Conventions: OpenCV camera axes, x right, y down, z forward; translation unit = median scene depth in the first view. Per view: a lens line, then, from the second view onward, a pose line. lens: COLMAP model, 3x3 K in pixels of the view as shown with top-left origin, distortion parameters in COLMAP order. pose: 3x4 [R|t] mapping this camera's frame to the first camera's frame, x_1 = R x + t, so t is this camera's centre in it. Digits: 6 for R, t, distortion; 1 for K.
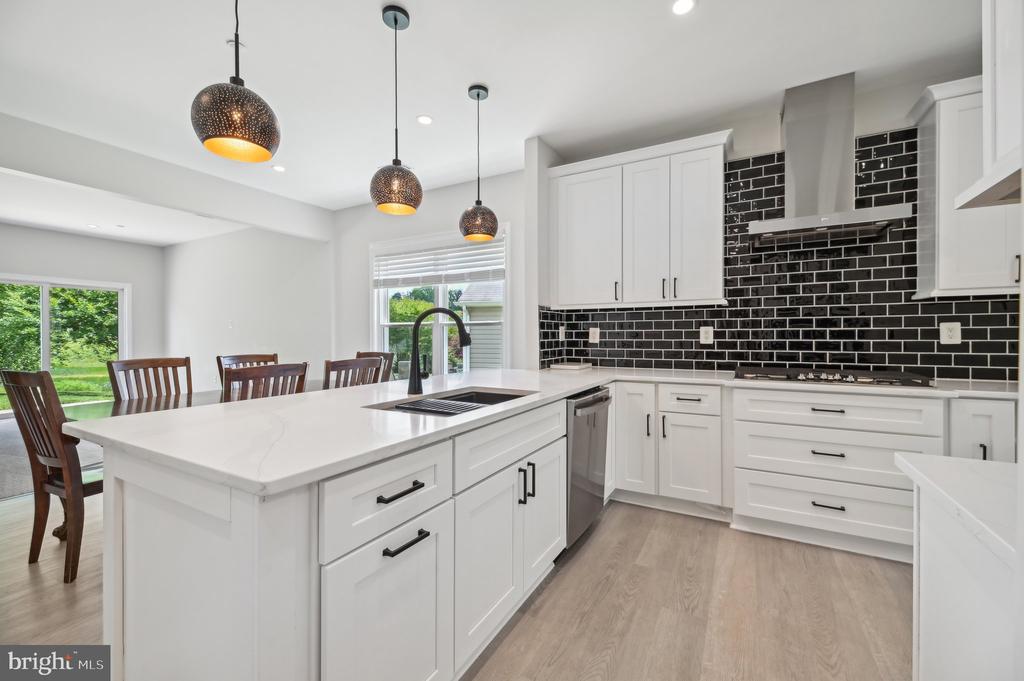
lens RADIAL K [[414.1, 0, 518.1], [0, 414.1, 337.0], [0, 0, 1]] dist [0.008052, -0.000519]
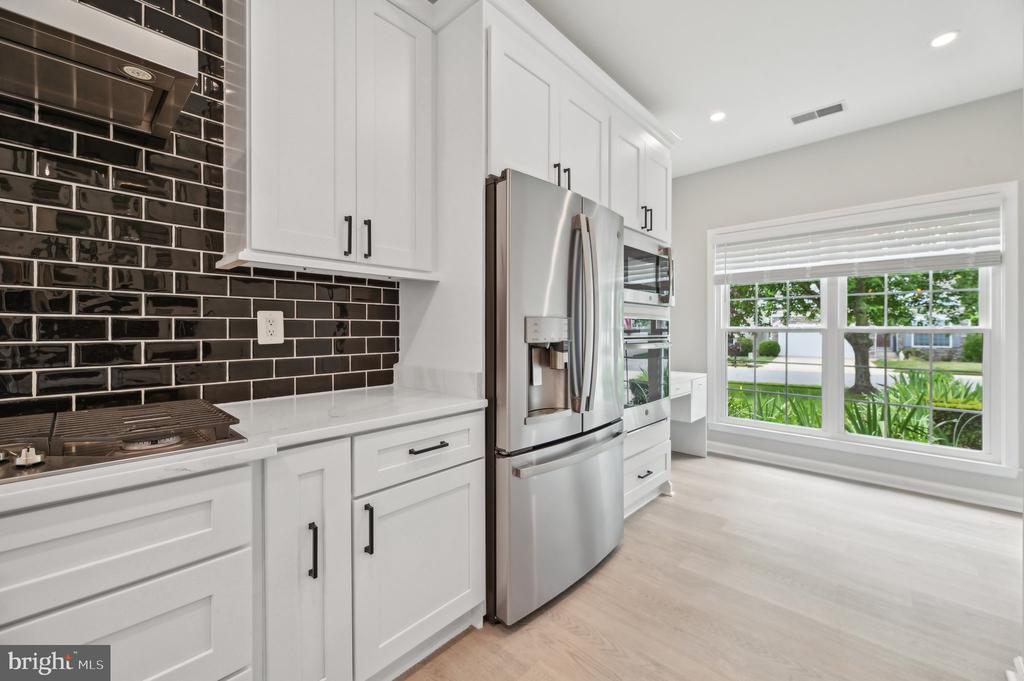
lens RADIAL K [[409.5, 0, 517.8], [0, 409.5, 330.8], [0, 0, 1]] dist [0.003829, -0.000212]
pose [[0.241620, 0.000014, 0.970371, 0.443613], [0.003417, 0.999994, -0.000865, -0.001833], [-0.970365, 0.003524, 0.241618, 0.411642]]
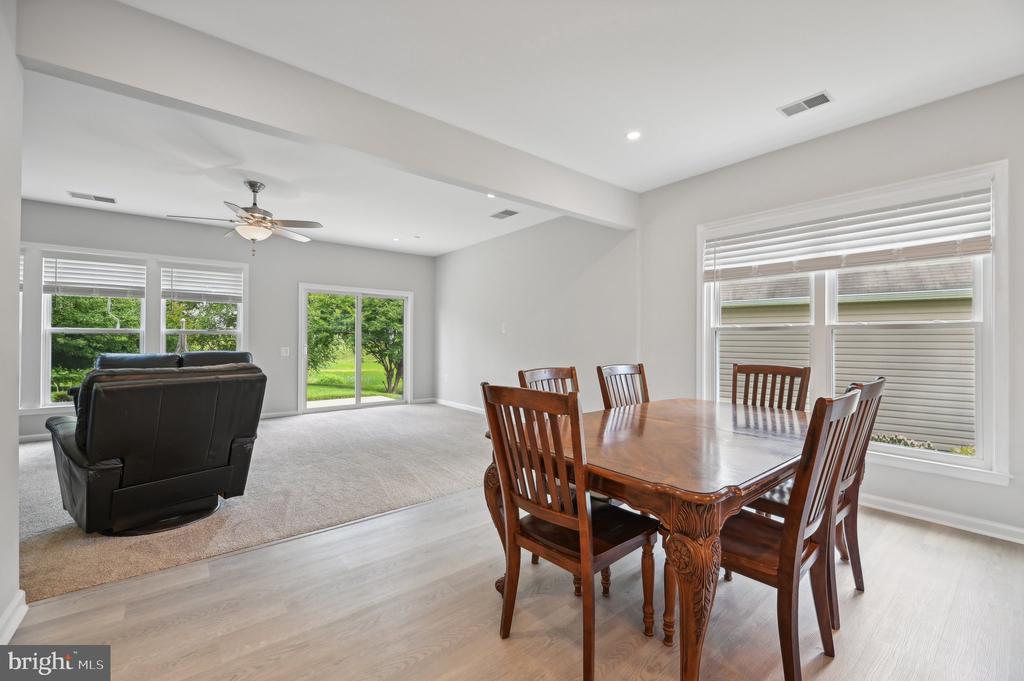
lens RADIAL K [[420.5, 0, 518.3], [0, 420.5, 337.6], [0, 0, 1]] dist [-0.000814, -0.000480]
pose [[0.926512, 0.003642, -0.376248, -0.622435], [-0.007715, 0.999927, -0.009320, -0.002075], [0.376186, 0.011538, 0.926472, 0.209472]]
